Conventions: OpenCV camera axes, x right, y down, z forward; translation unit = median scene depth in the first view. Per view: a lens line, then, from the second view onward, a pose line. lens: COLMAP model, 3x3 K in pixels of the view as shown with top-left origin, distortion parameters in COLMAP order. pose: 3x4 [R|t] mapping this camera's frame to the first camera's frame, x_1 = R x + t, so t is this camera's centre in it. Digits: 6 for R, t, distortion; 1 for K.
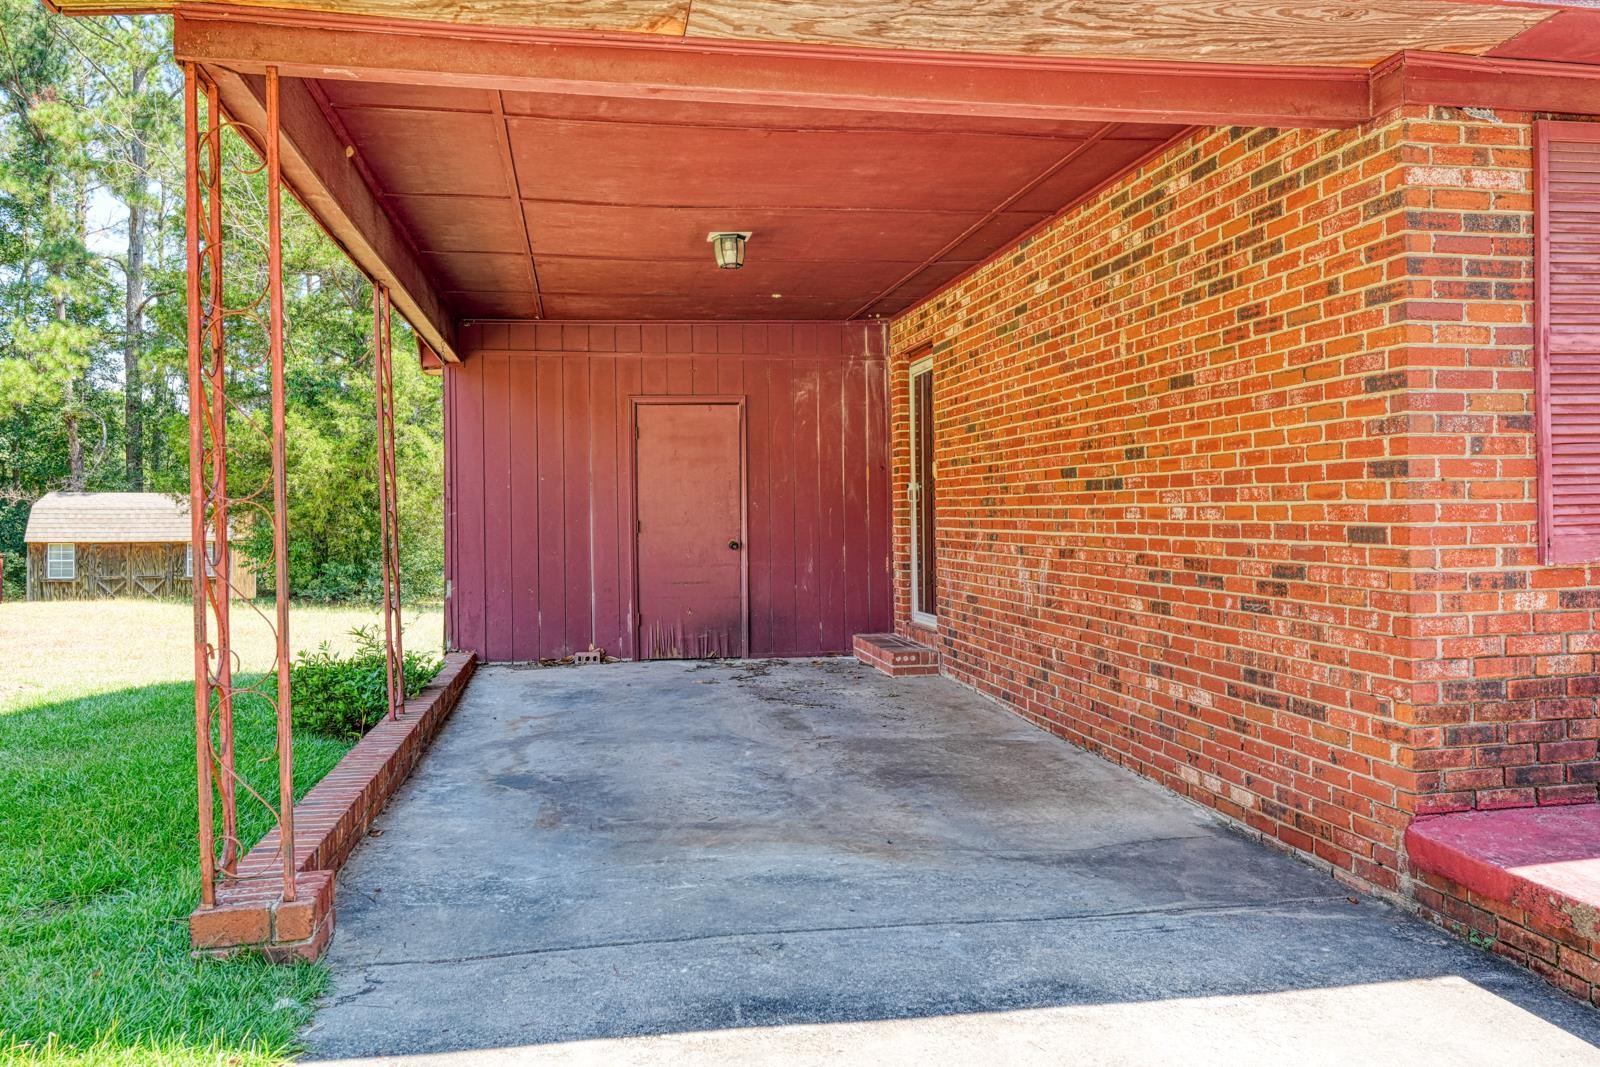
lens RADIAL K [[1196.3, 0, 798.6], [0, 1196.3, 513.6], [0, 0, 1]] dist [-0.003612, -0.000450]
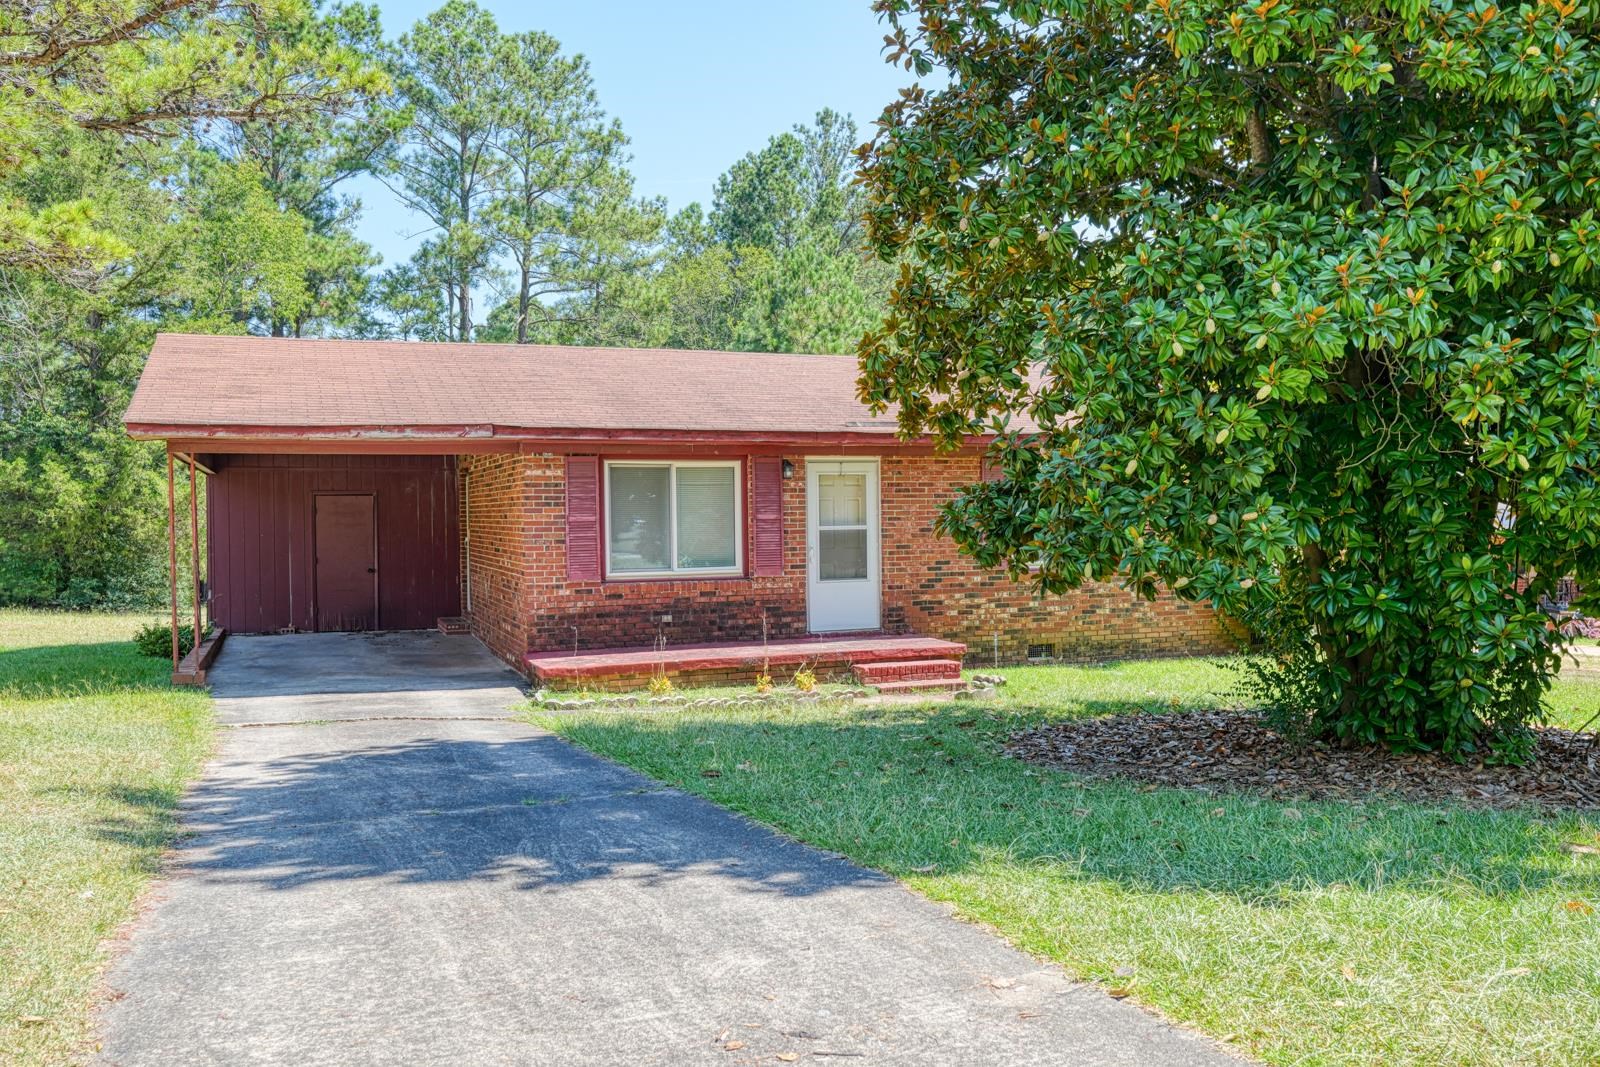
lens RADIAL K [[1339.8, 0, 800.0], [0, 1339.8, 533.5], [0, 0, 1]] dist [-0.000092, -0.003446]
pose [[0.983697, 0.000340, 0.179832, 0.230157], [-0.002782, 0.999907, 0.013327, -0.060638], [-0.179811, -0.013610, 0.983607, -1.179974]]
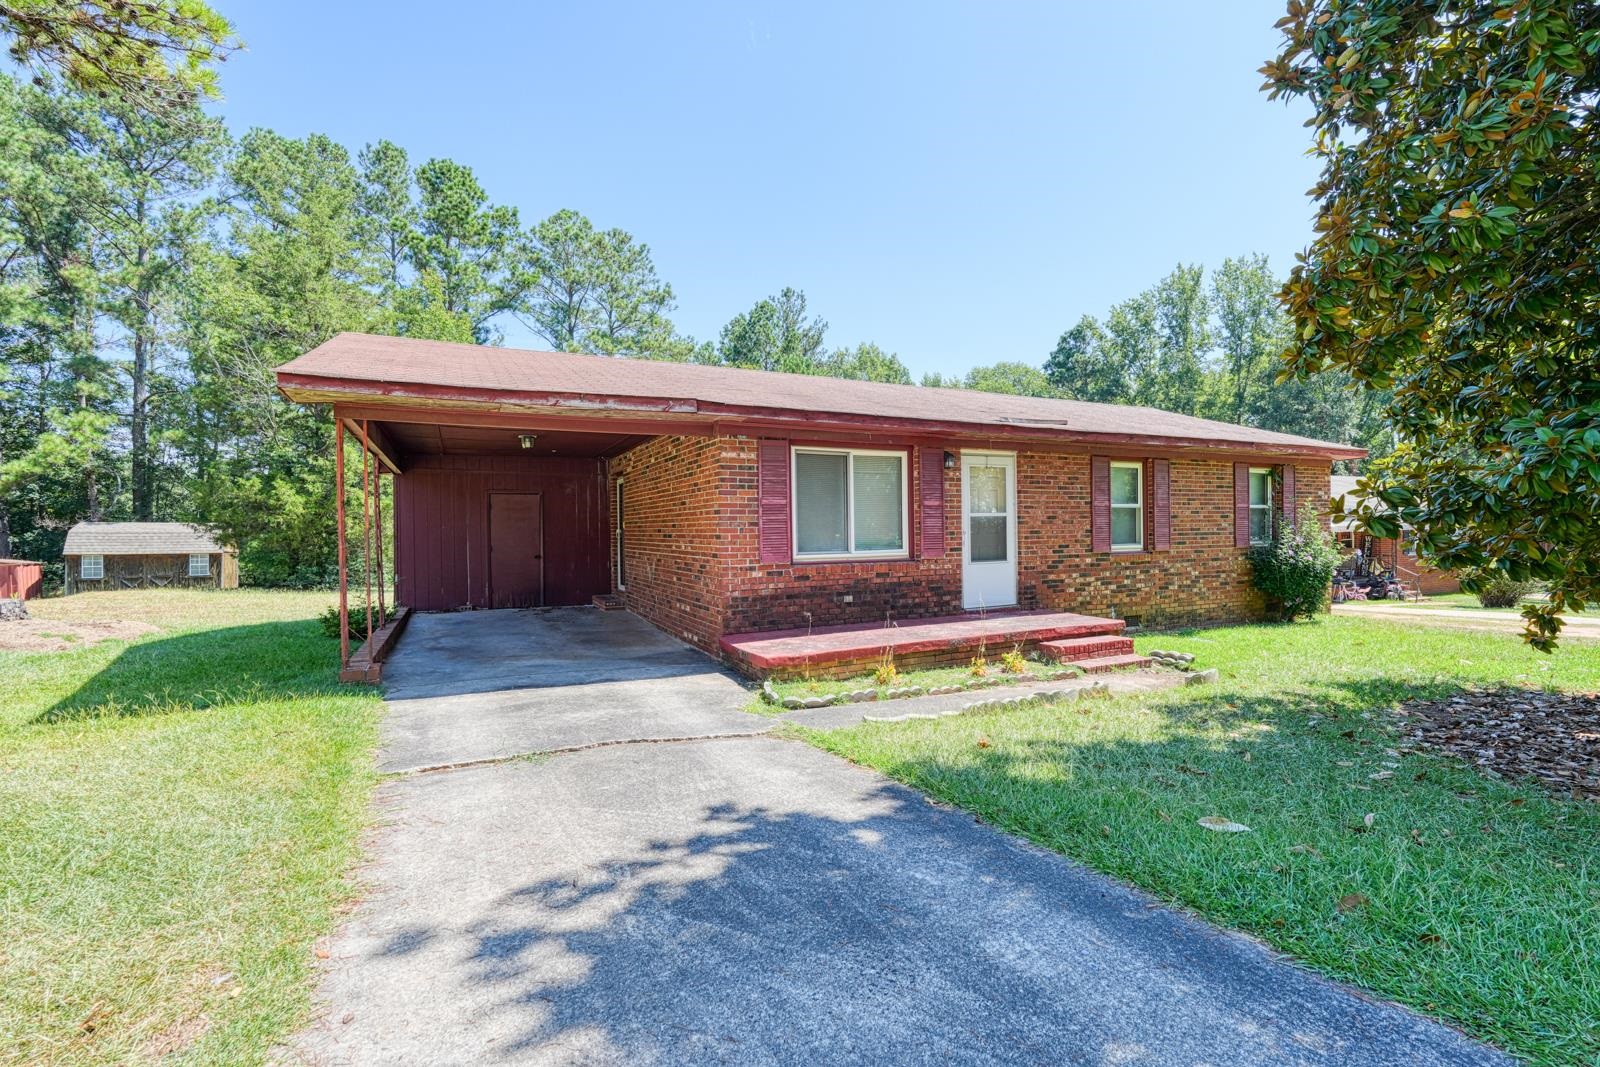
lens RADIAL K [[709.6, 0, 800.0], [0, 709.6, 533.5], [0, 0, 1]] dist [0.002247, 0.000358]
pose [[0.963987, 0.001431, 0.265947, 0.068305], [-0.001838, 0.999997, 0.001284, -0.020021], [-0.265944, -0.001726, 0.963987, -0.419775]]
